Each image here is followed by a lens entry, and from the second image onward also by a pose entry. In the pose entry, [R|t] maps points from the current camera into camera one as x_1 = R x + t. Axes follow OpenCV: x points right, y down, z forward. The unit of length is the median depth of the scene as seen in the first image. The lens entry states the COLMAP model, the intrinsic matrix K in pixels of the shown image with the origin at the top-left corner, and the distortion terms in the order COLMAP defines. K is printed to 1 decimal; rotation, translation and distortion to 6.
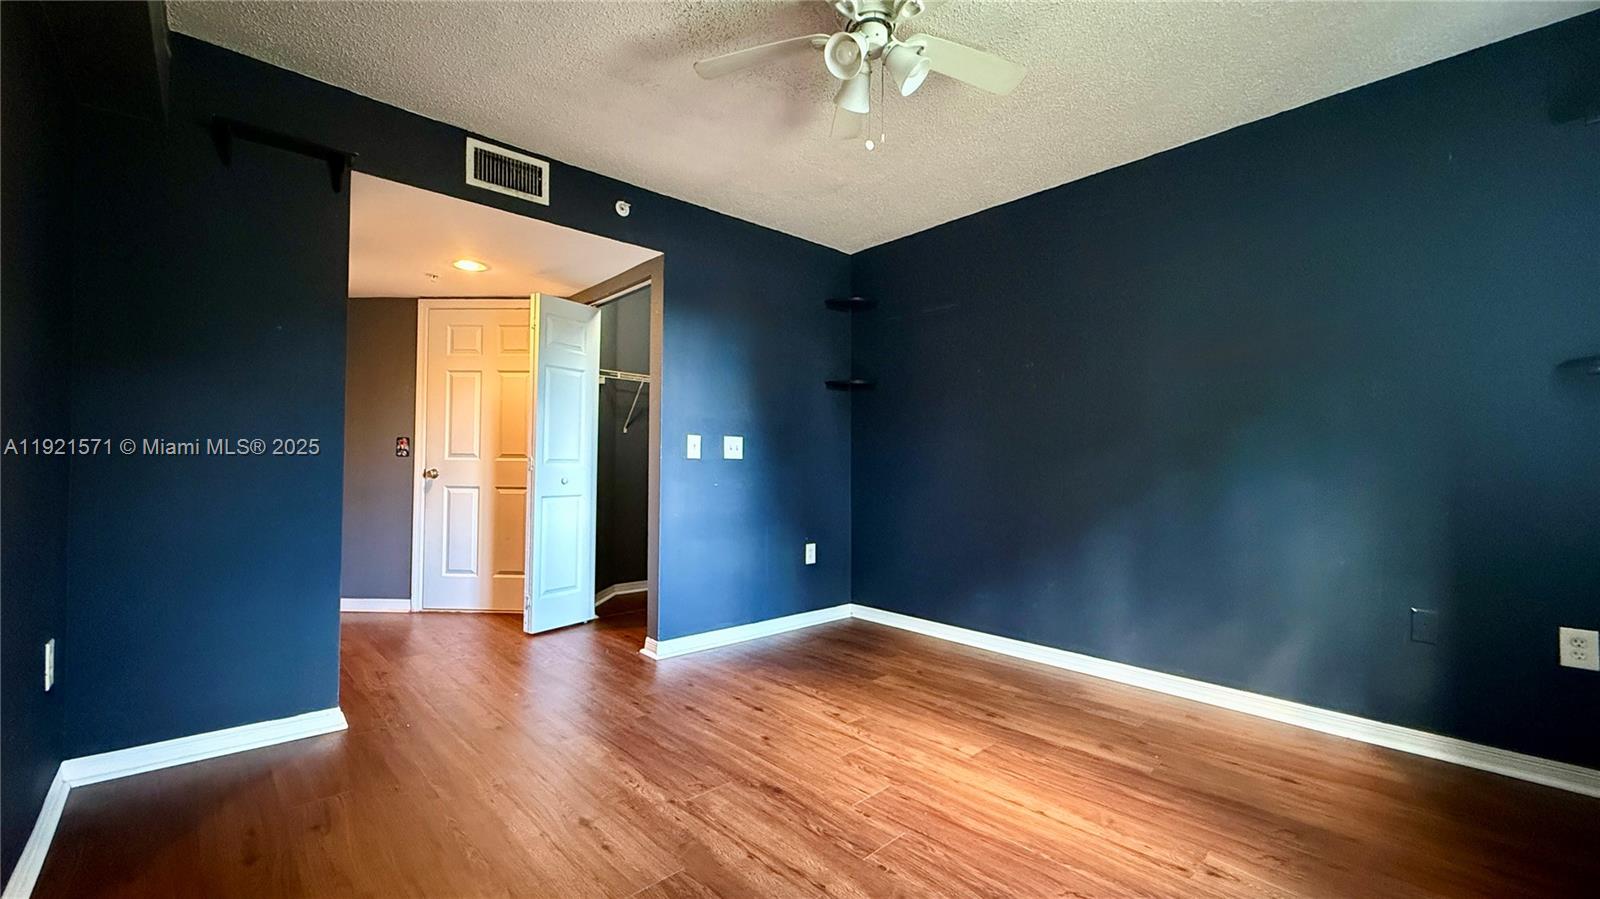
lens RADIAL K [[640.6, 0, 796.4], [0, 640.6, 451.4], [0, 0, 1]] dist [0.000908, 0.000300]
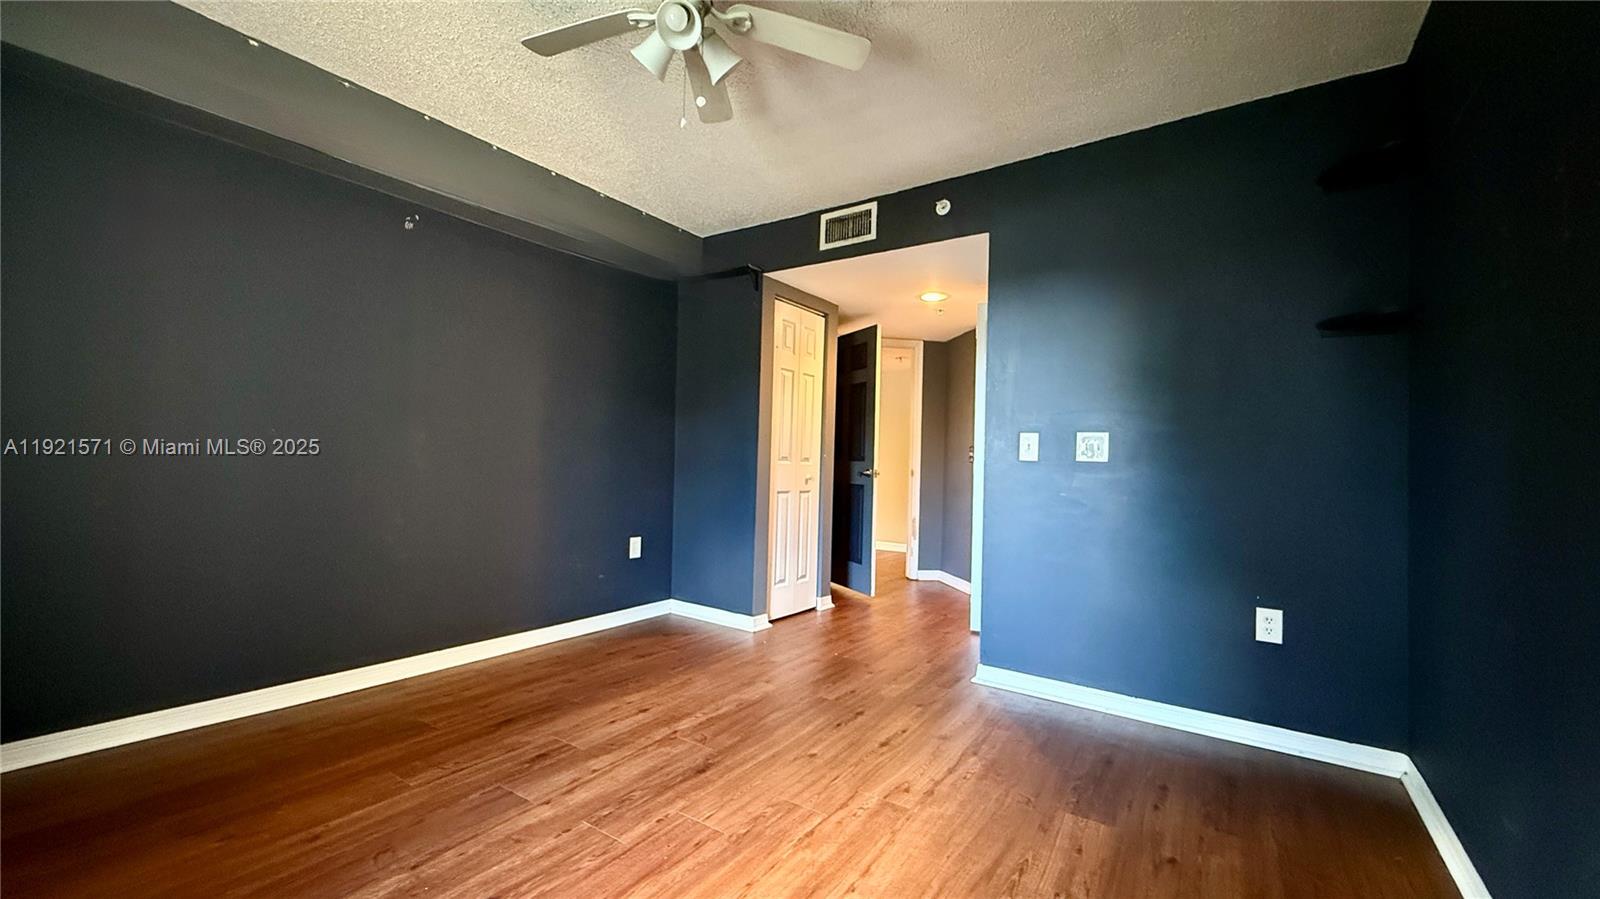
lens RADIAL K [[640.6, 0, 796.4], [0, 640.6, 451.4], [0, 0, 1]] dist [0.000908, 0.000300]
pose [[0.215865, -0.019133, -0.976236, 0.889628], [-0.004860, 0.999775, -0.020669, 0.026232], [0.976411, 0.009206, 0.215723, 0.796117]]
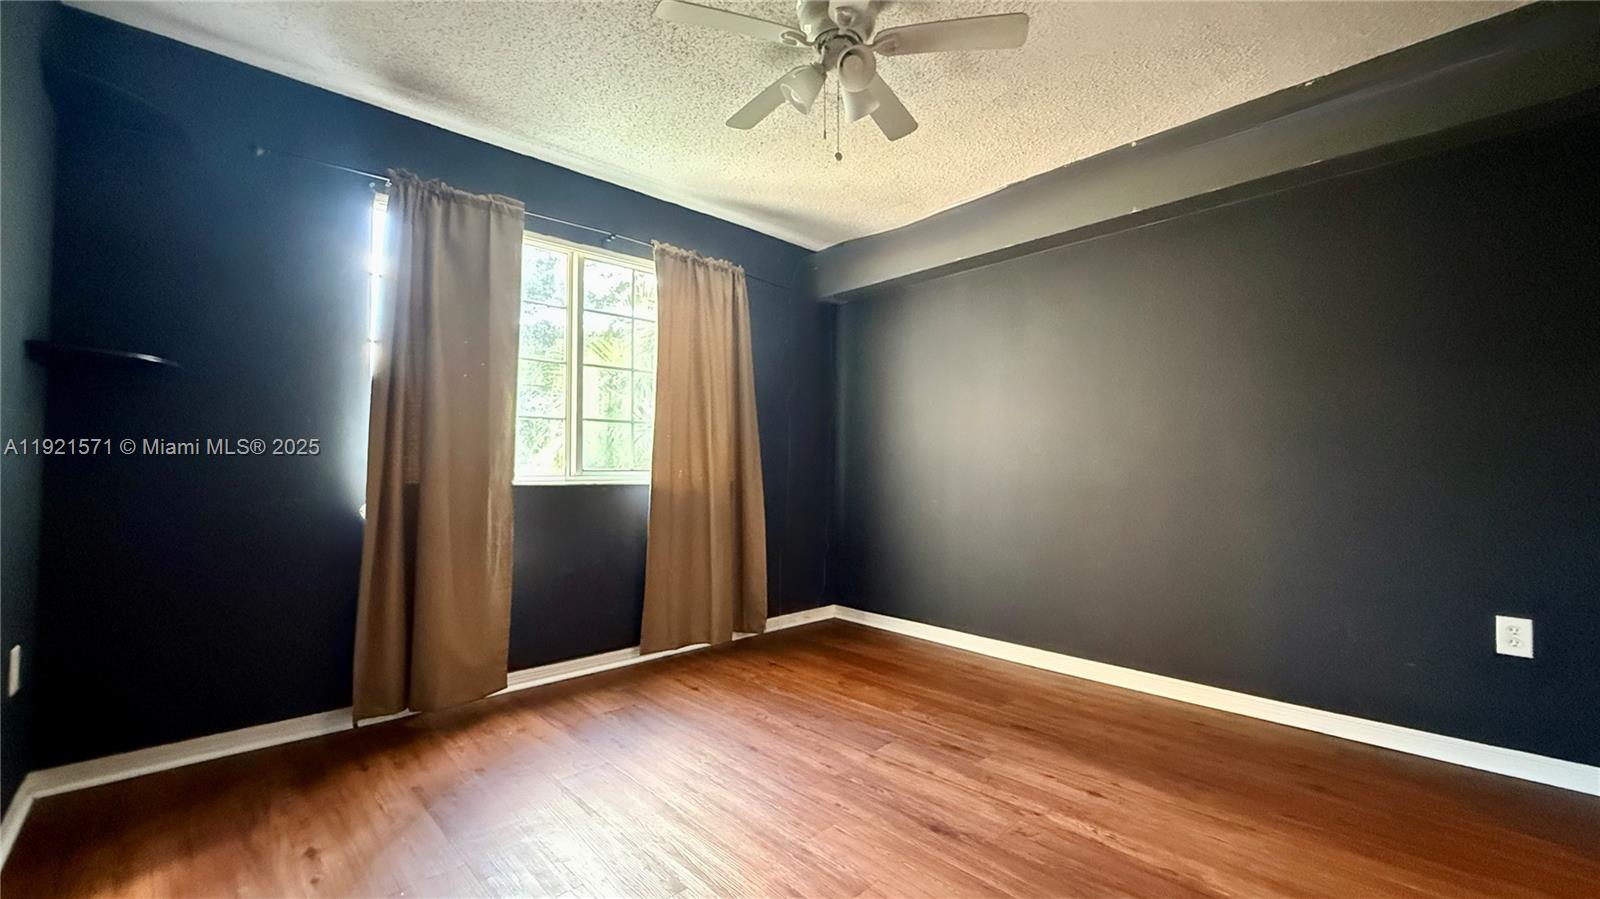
lens RADIAL K [[640.6, 0, 796.4], [0, 640.6, 451.4], [0, 0, 1]] dist [0.000908, 0.000300]
pose [[-0.999926, -0.008801, -0.008395, 0.152898], [-0.008363, 0.998668, -0.050921, 0.041762], [0.008832, -0.050847, -0.998667, 1.659496]]
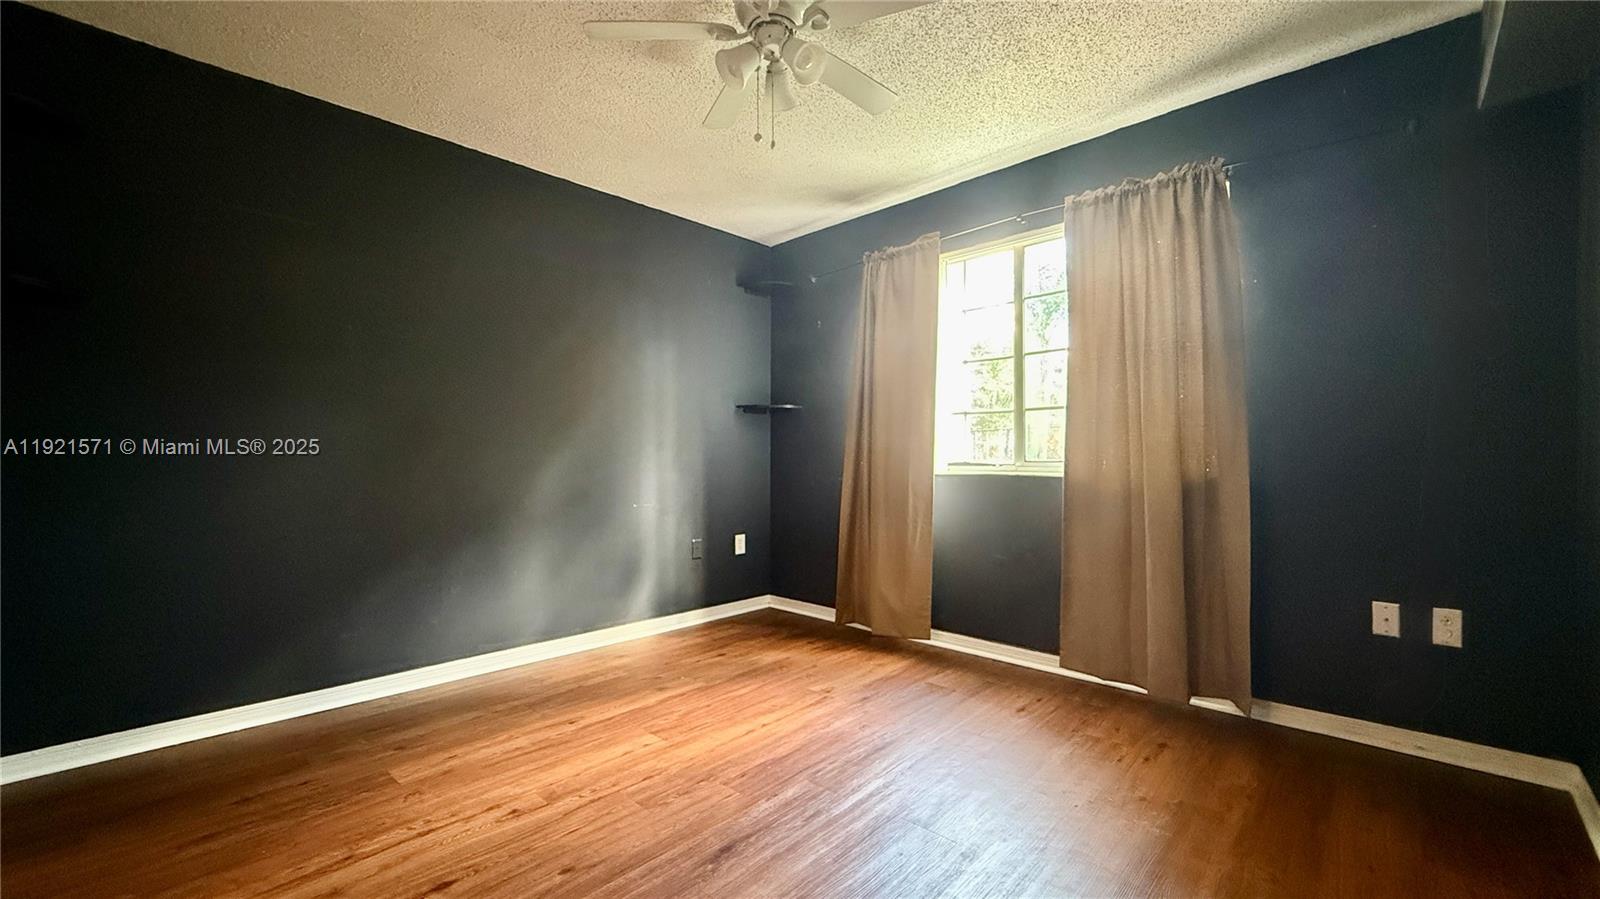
lens RADIAL K [[640.6, 0, 796.4], [0, 640.6, 451.4], [0, 0, 1]] dist [0.000908, 0.000300]
pose [[-0.063416, 0.002700, 0.997984, -0.749496], [-0.021740, 0.999755, -0.004086, 0.011407], [-0.997750, -0.021956, -0.063342, 0.840269]]
